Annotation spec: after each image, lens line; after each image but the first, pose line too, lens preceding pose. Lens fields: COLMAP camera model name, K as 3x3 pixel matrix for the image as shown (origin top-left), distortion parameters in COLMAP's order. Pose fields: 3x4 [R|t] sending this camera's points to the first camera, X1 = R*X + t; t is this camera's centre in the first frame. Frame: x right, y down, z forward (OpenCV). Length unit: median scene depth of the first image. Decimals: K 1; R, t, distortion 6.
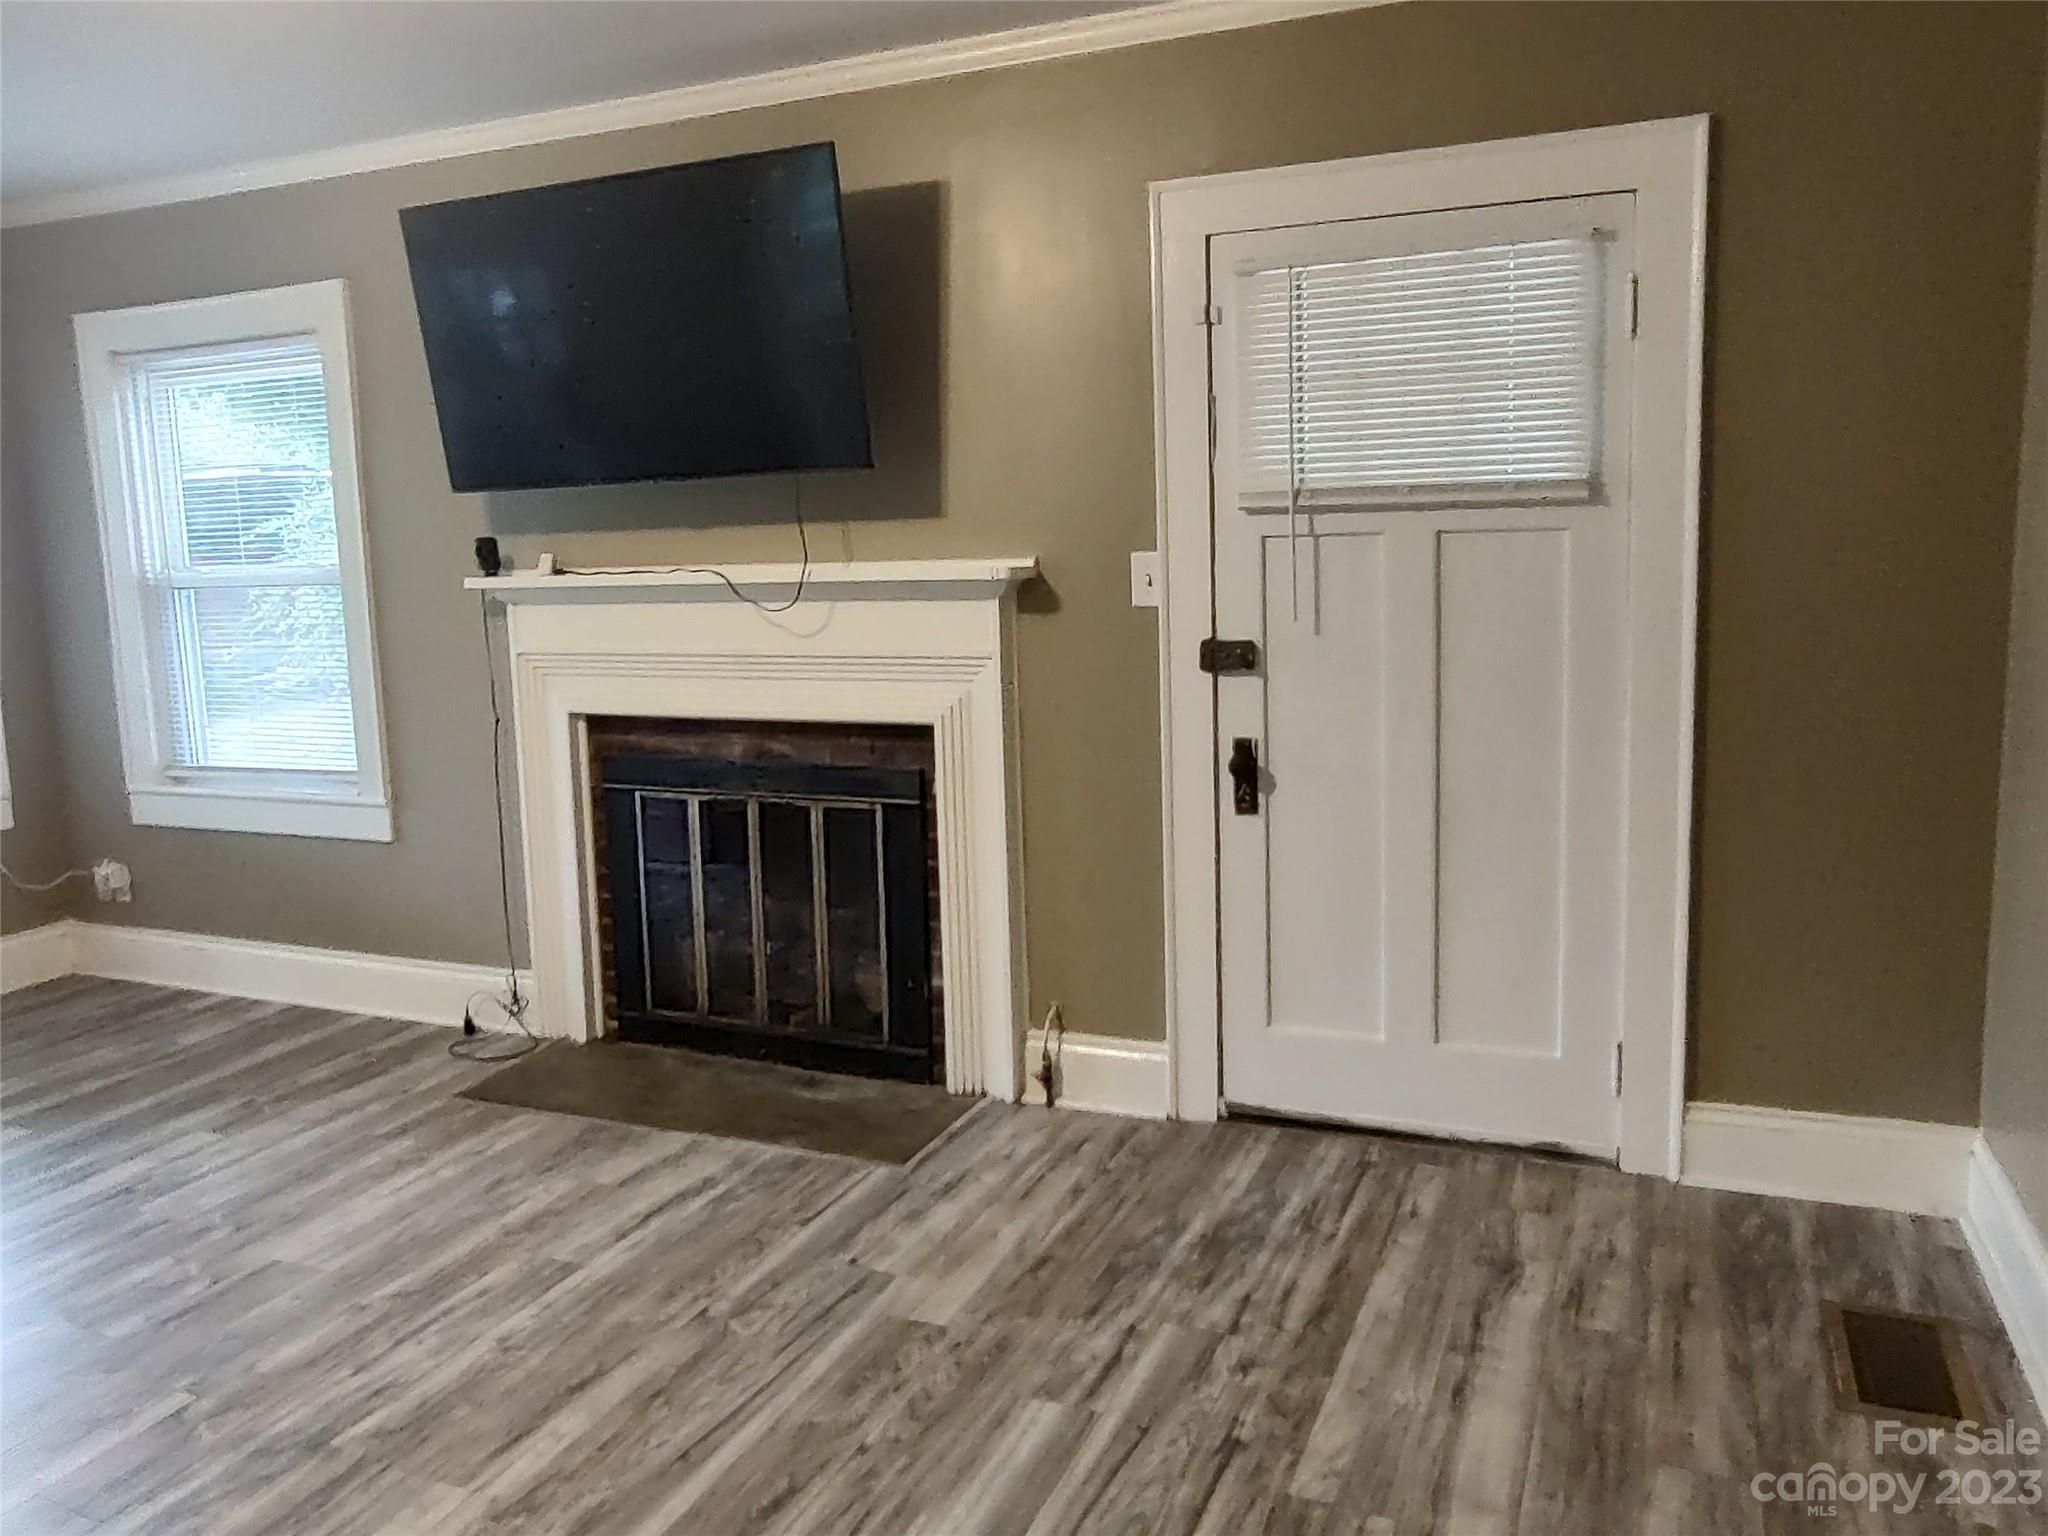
lens RADIAL K [[1514.5, 0, 1018.1], [0, 1514.5, 746.6], [0, 0, 1]] dist [-0.025026, -0.005892]
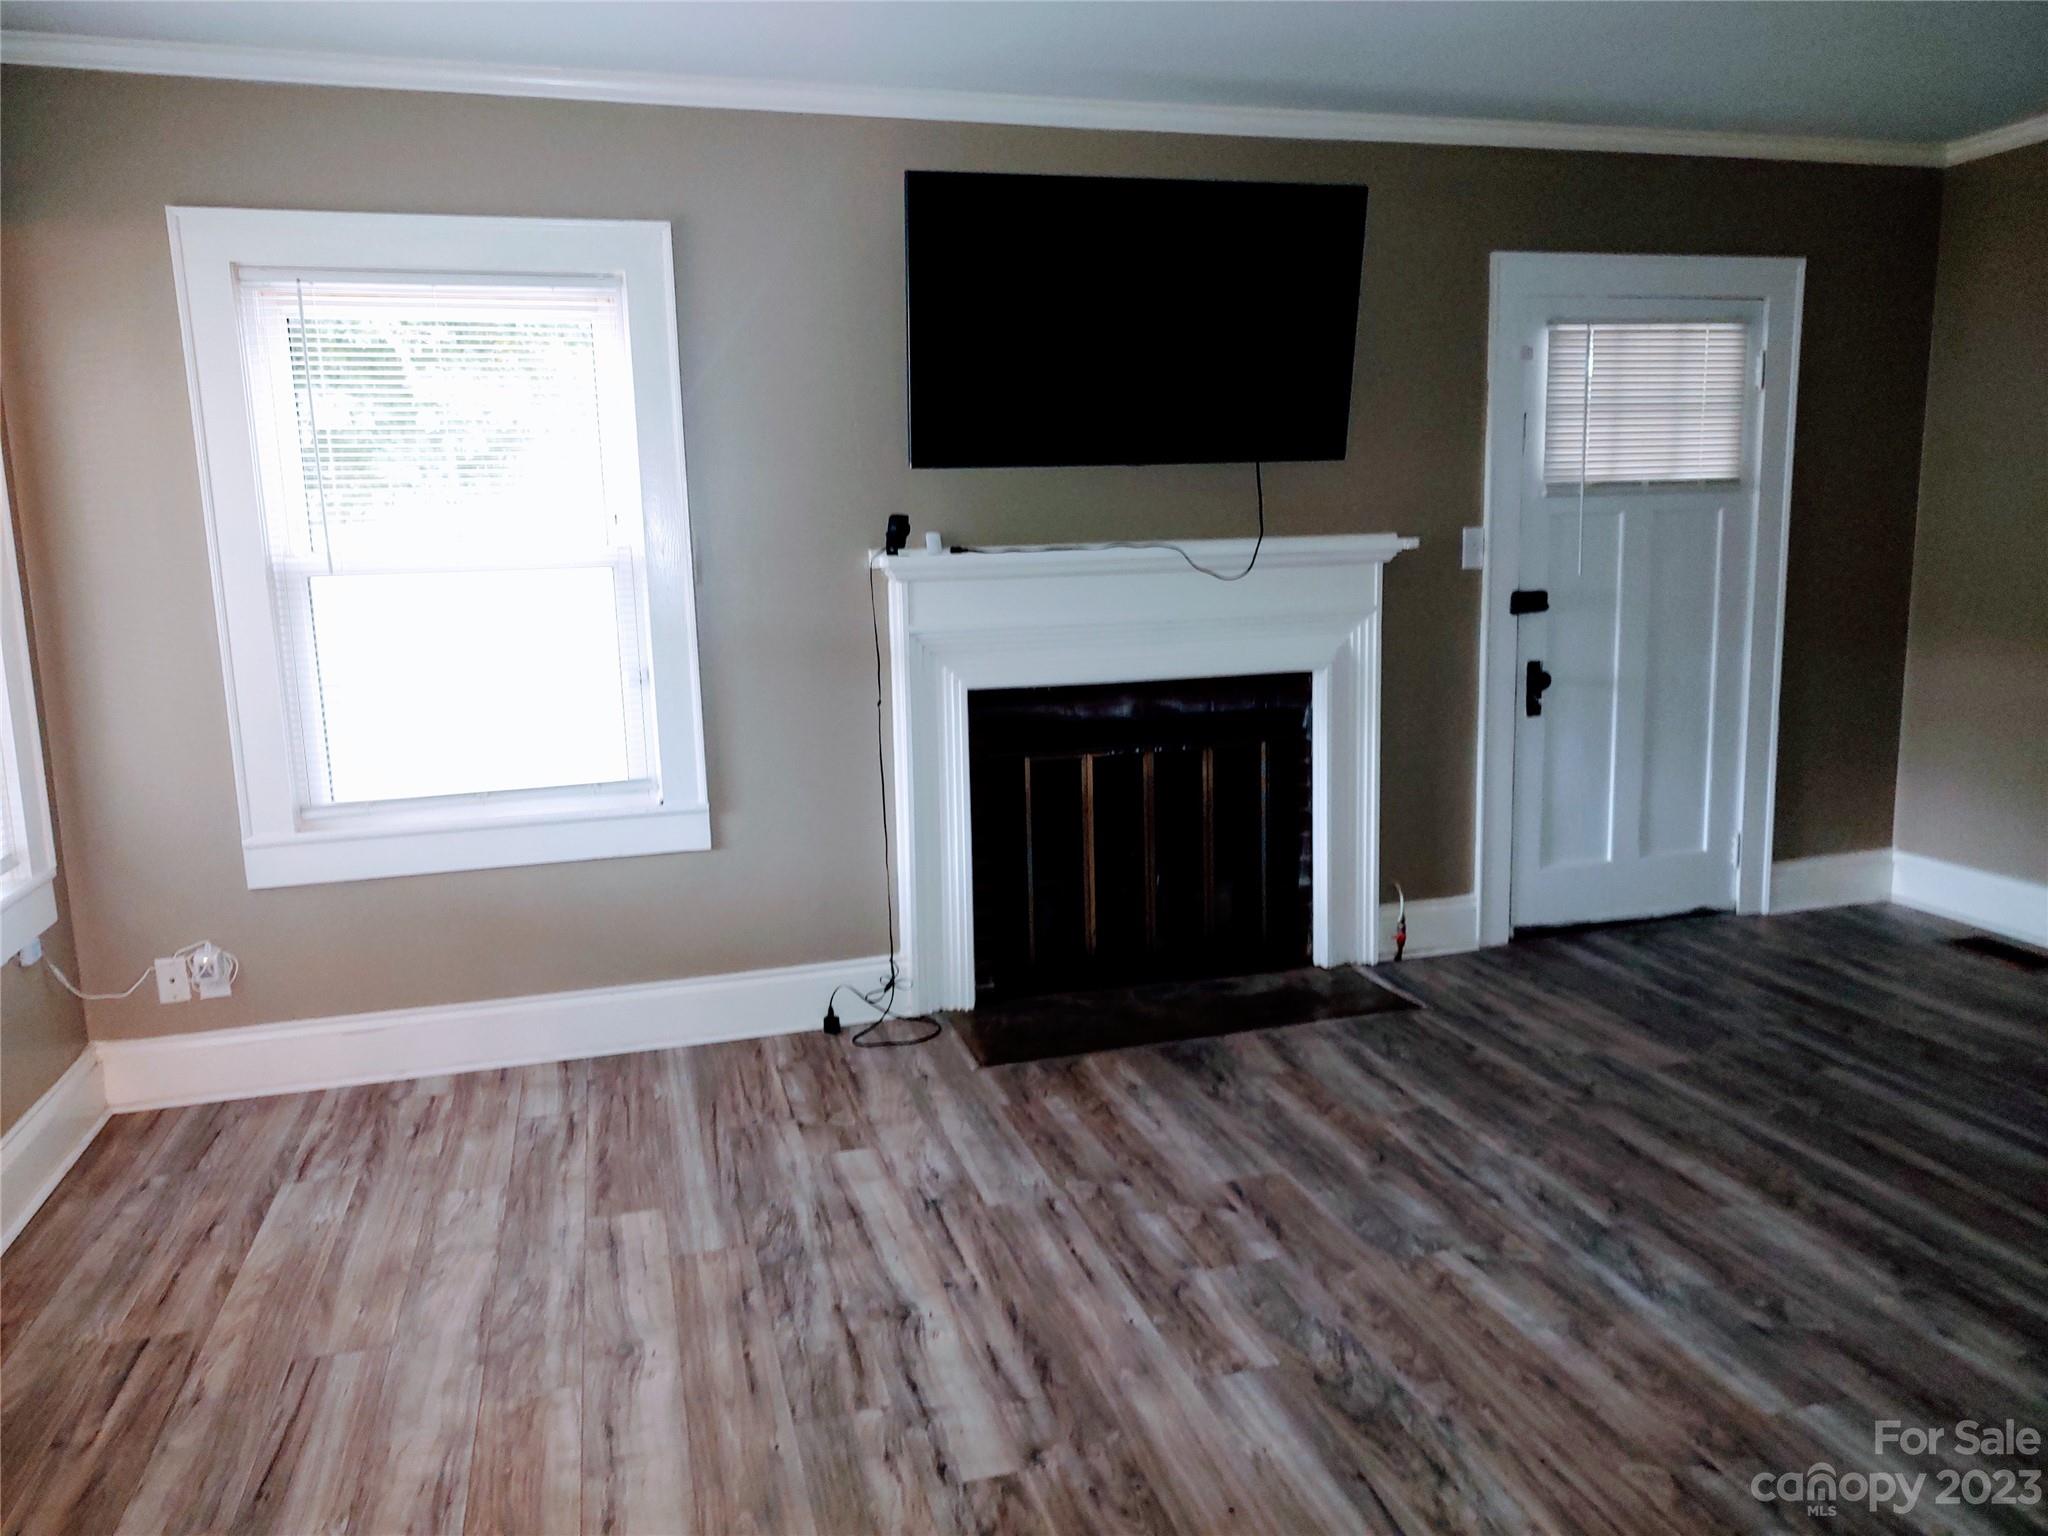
lens RADIAL K [[1468.0, 0, 1024.0], [0, 1468.0, 768.0], [0, 0, 1]] dist [0.009697, -0.000293]
pose [[0.775118, -0.095020, 0.624631, -1.103370], [0.093777, 0.994978, 0.034988, 0.001783], [-0.624819, 0.031456, 0.780136, 0.243852]]
